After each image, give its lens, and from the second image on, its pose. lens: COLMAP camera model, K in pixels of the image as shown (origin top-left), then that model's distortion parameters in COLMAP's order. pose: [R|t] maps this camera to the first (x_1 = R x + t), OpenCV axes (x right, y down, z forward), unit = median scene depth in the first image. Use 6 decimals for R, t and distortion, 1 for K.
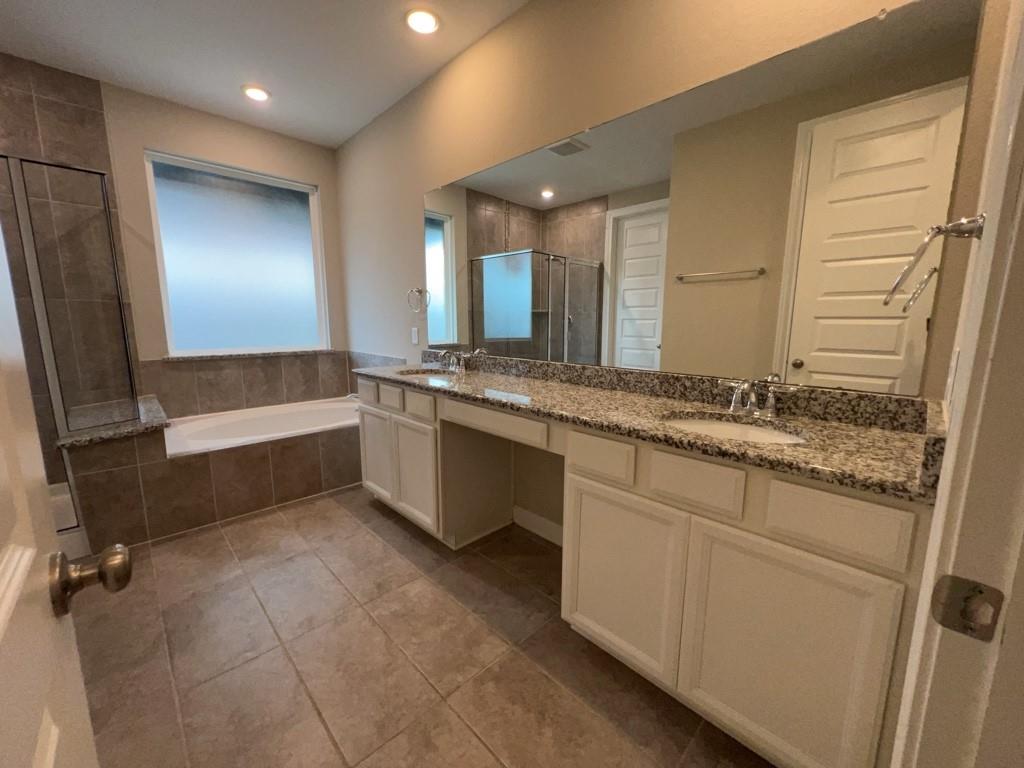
lens RADIAL K [[408.8, 0, 512.9], [0, 408.8, 385.5], [0, 0, 1]] dist [0.002925, -0.000037]
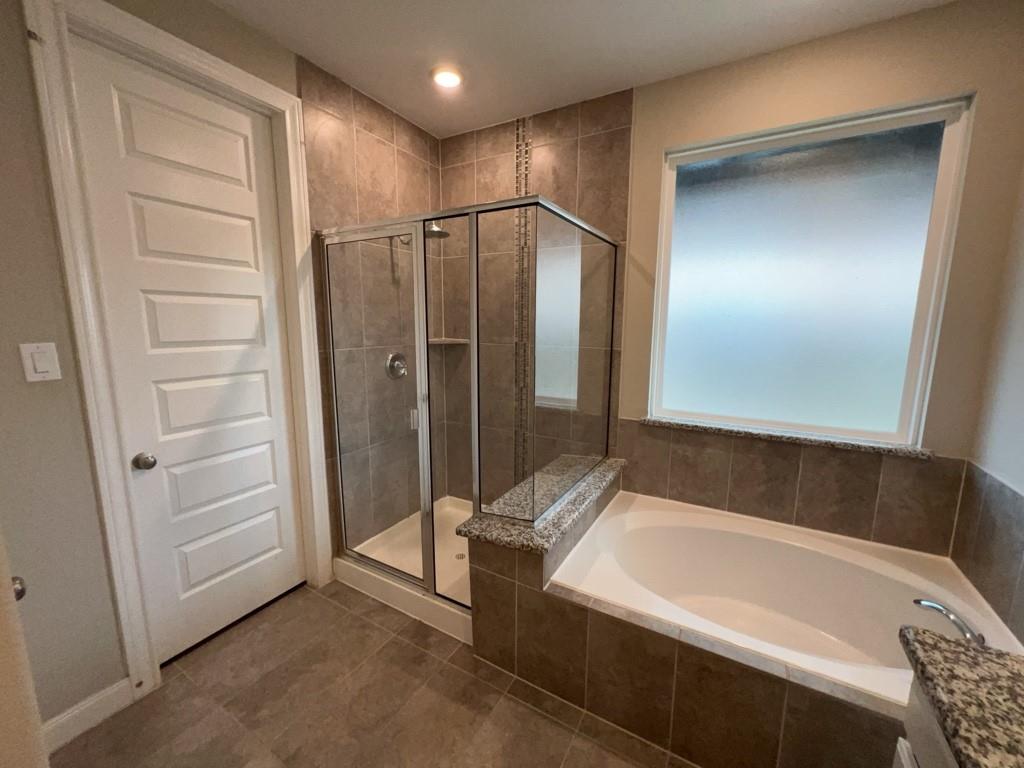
lens RADIAL K [[408.8, 0, 510.6], [0, 408.8, 385.7], [0, 0, 1]] dist [0.002925, -0.000037]
pose [[0.277592, 0.149062, -0.949064, -0.163110], [-0.159059, 0.981386, 0.107616, -0.161852], [0.947440, 0.121084, 0.296134, 0.473818]]
